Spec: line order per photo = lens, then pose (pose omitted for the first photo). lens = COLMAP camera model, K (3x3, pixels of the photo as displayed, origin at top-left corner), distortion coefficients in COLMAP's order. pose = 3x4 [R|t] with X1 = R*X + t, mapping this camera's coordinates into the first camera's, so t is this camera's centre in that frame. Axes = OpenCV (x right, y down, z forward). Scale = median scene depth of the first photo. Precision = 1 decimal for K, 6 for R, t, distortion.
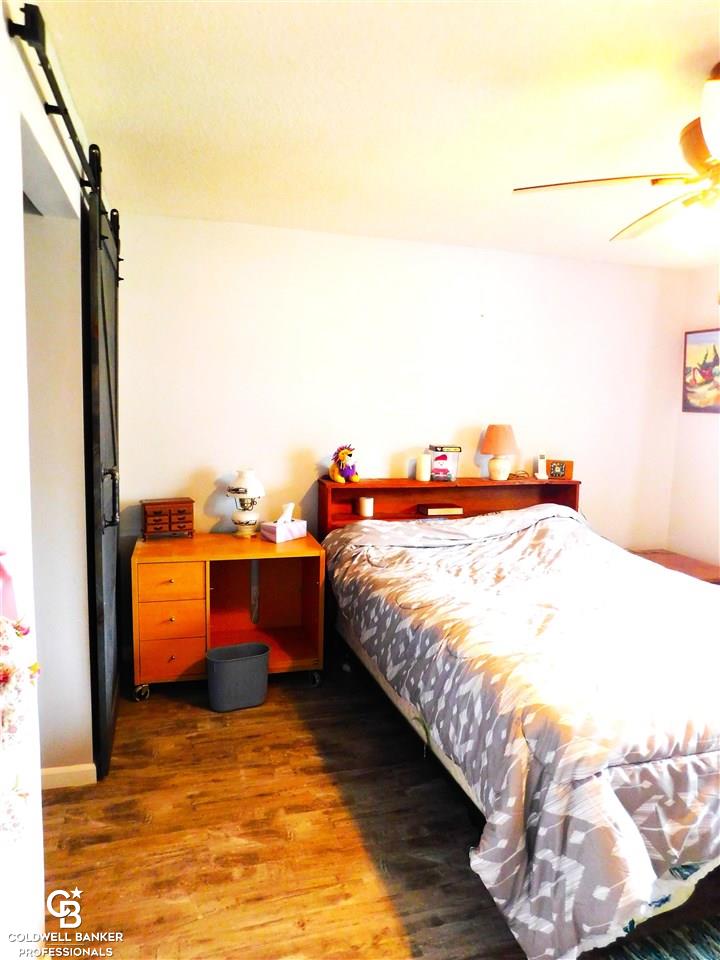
lens RADIAL K [[647.0, 0, 360.0], [0, 647.0, 480.0], [0, 0, 1]] dist [-0.063454, 0.057046]
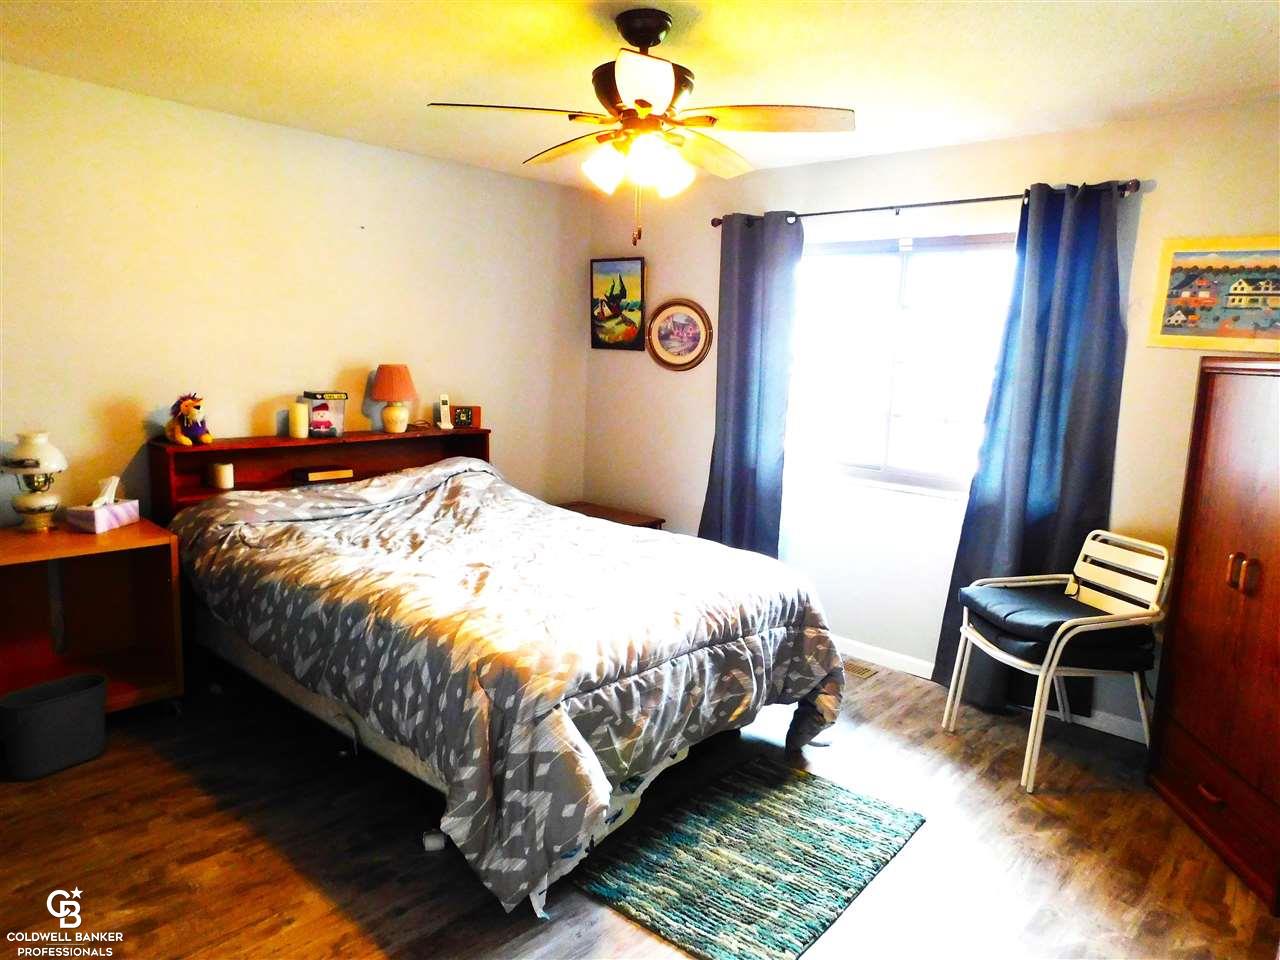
lens RADIAL K [[862.6, 0, 640.0], [0, 862.6, 480.0], [0, 0, 1]] dist [-0.063454, 0.057046]
pose [[0.859870, -0.070668, 0.505598, -0.119124], [0.045338, 0.997030, 0.062250, 0.010775], [-0.508495, -0.030604, 0.860521, -0.160288]]
